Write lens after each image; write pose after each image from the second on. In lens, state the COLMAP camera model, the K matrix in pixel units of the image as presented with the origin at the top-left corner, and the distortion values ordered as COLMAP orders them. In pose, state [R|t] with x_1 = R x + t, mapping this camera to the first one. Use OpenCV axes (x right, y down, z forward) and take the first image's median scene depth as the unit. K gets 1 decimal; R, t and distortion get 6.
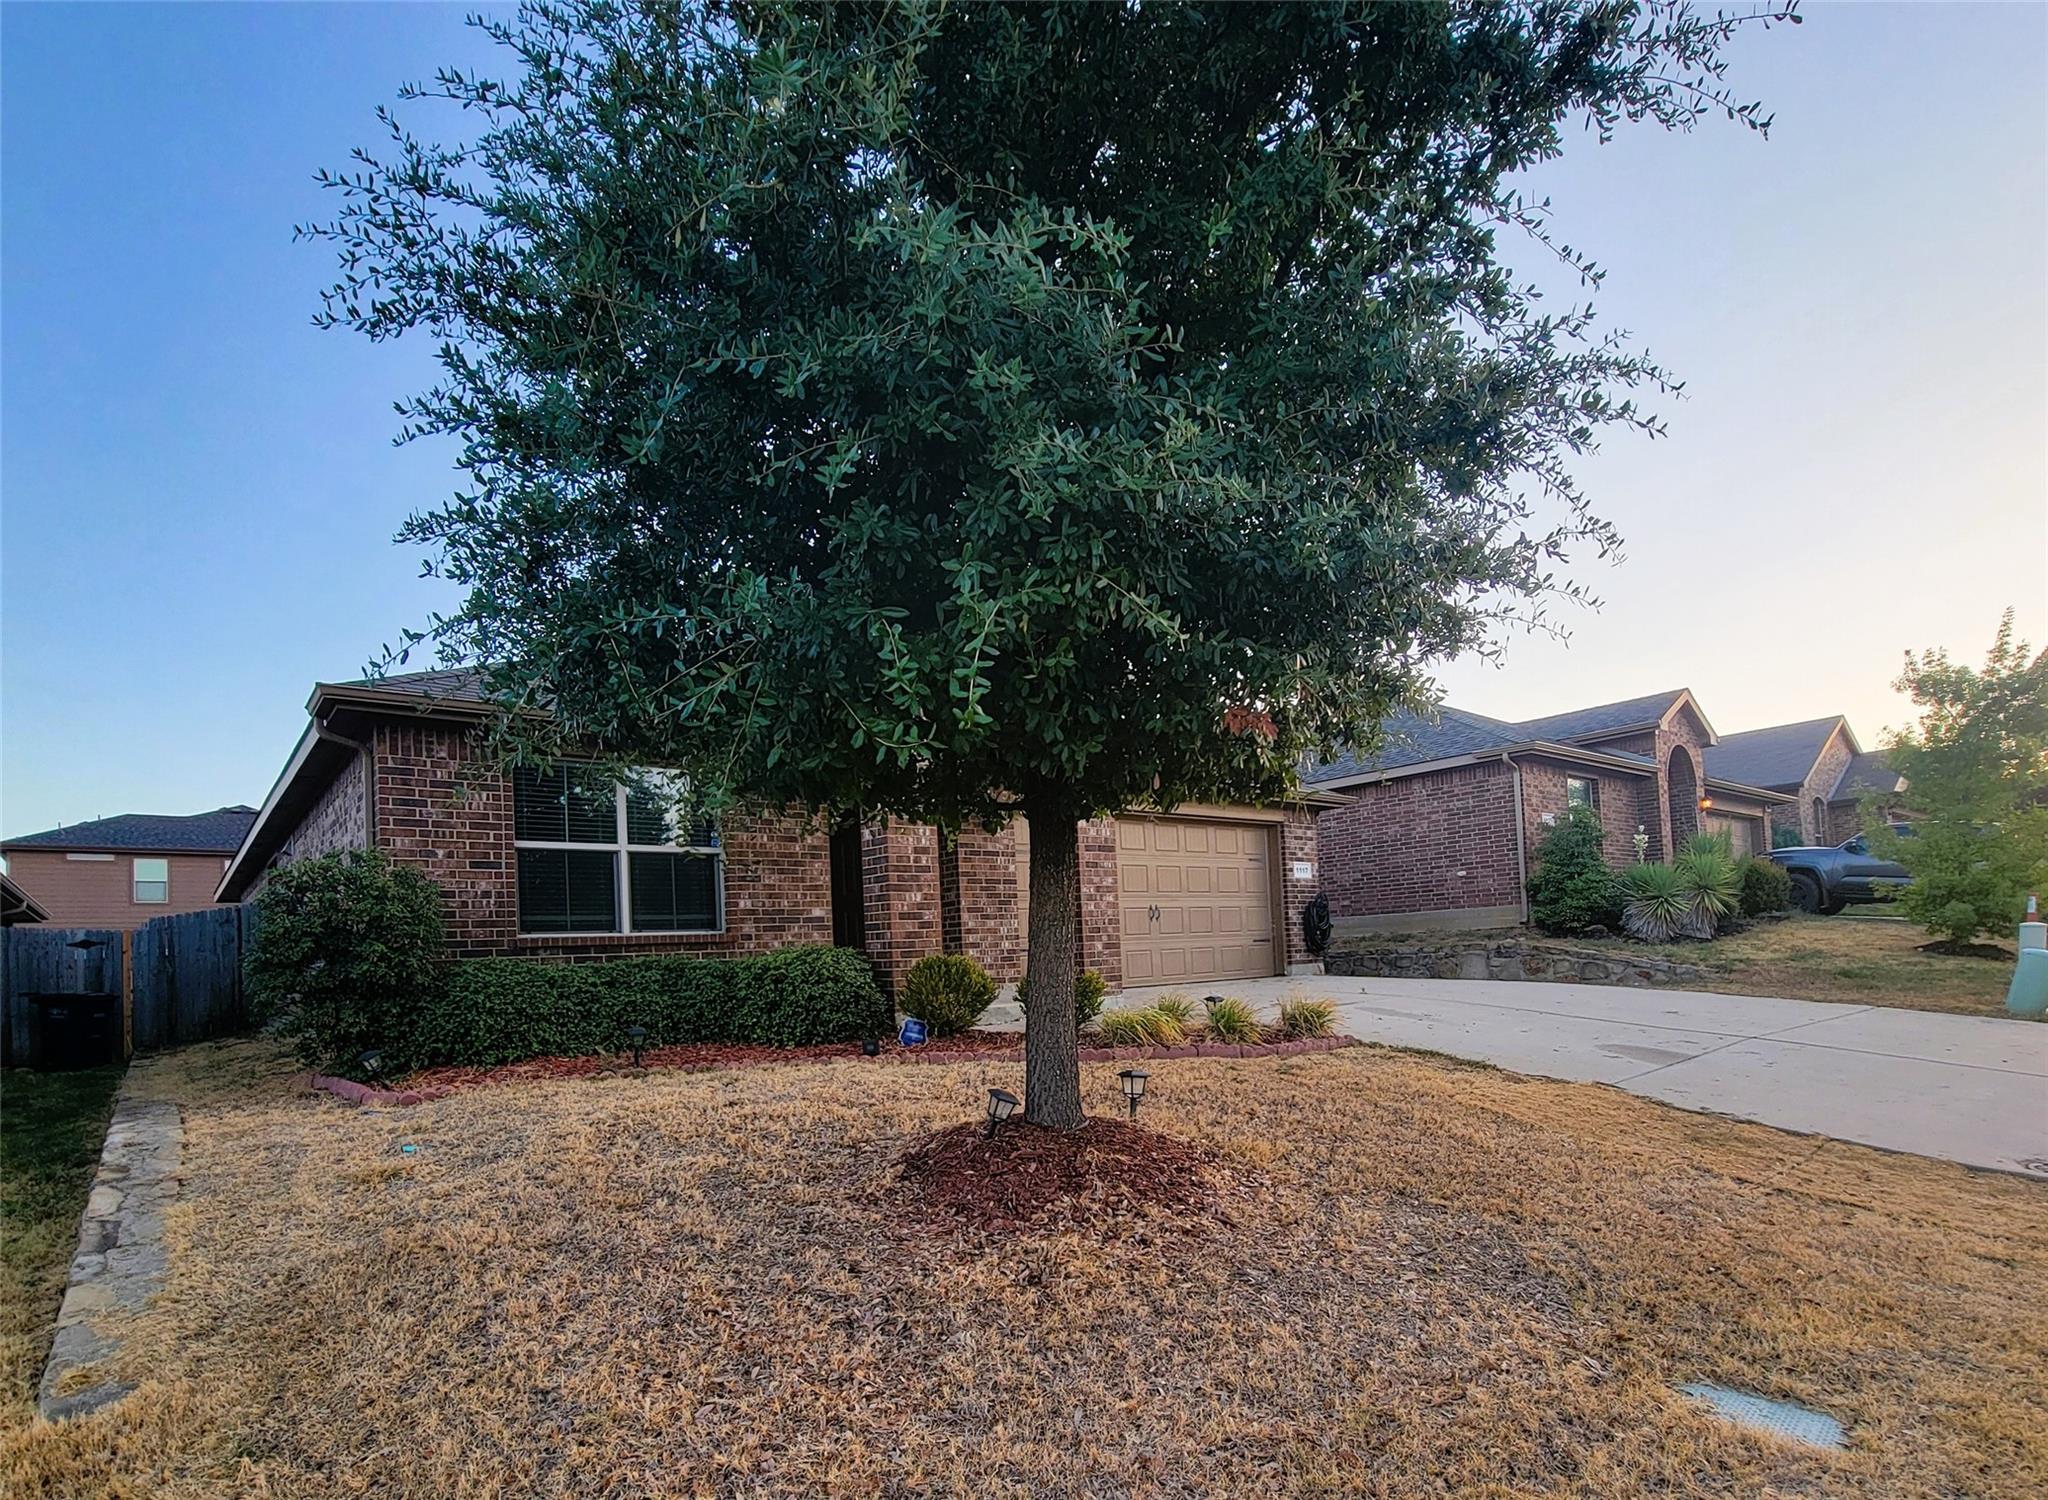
lens RADIAL K [[811.1, 0, 1024.9], [0, 811.1, 754.3], [0, 0, 1]] dist [0.003089, 0.000078]
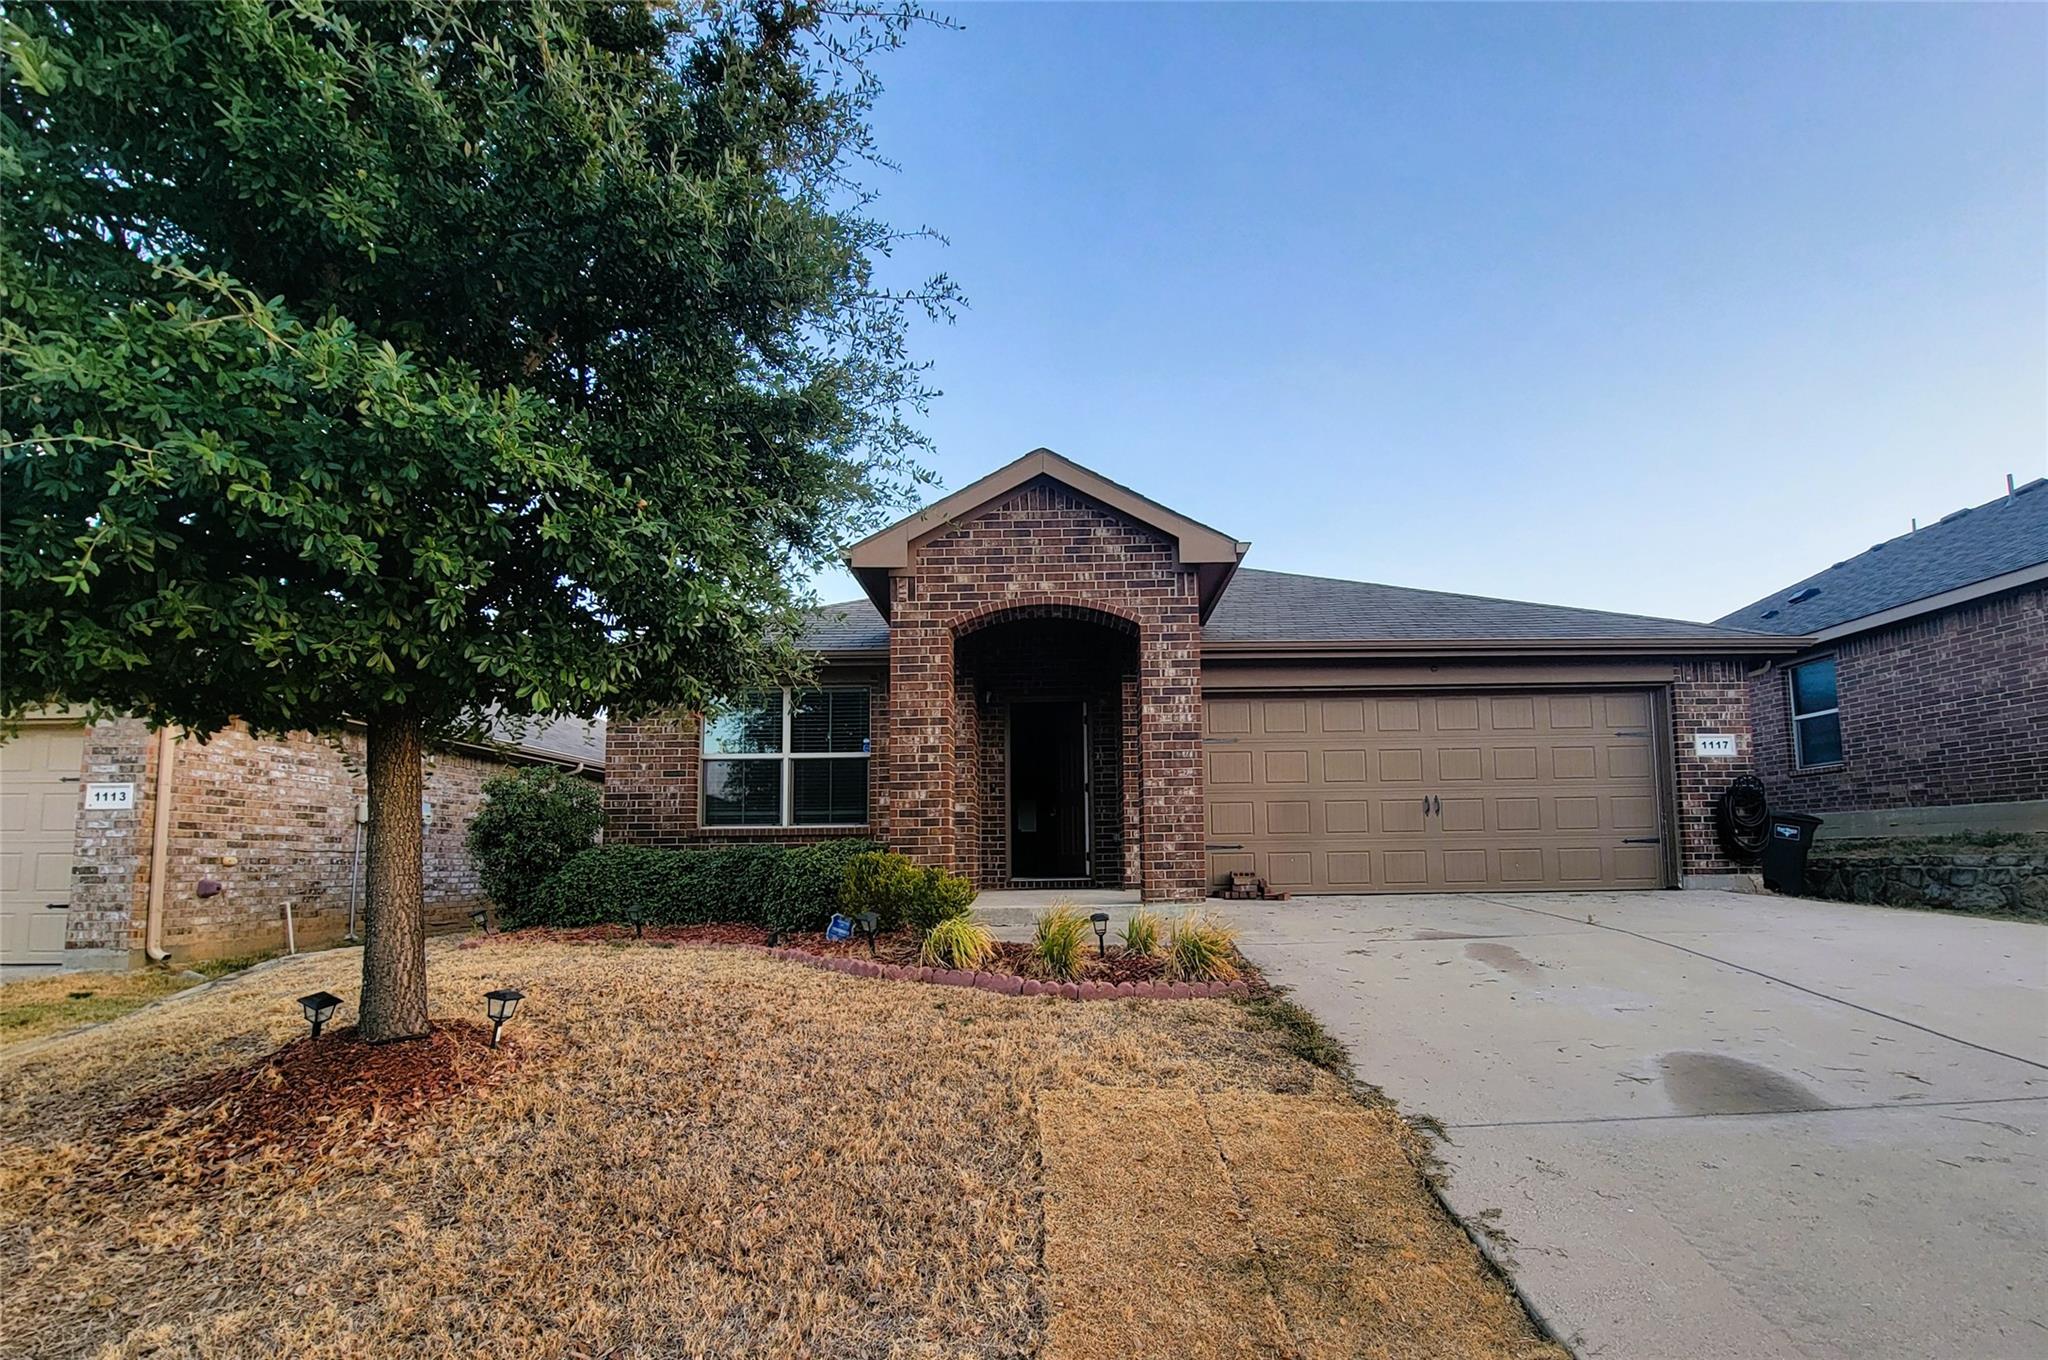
lens RADIAL K [[759.7, 0, 1023.9], [0, 759.7, 674.6], [0, 0, 1]] dist [-0.000524, -0.000068]
pose [[0.841840, -0.094655, -0.531362, 0.411185], [0.108043, 0.994129, -0.005917, 0.038080], [0.528802, -0.052429, 0.847124, 0.224369]]
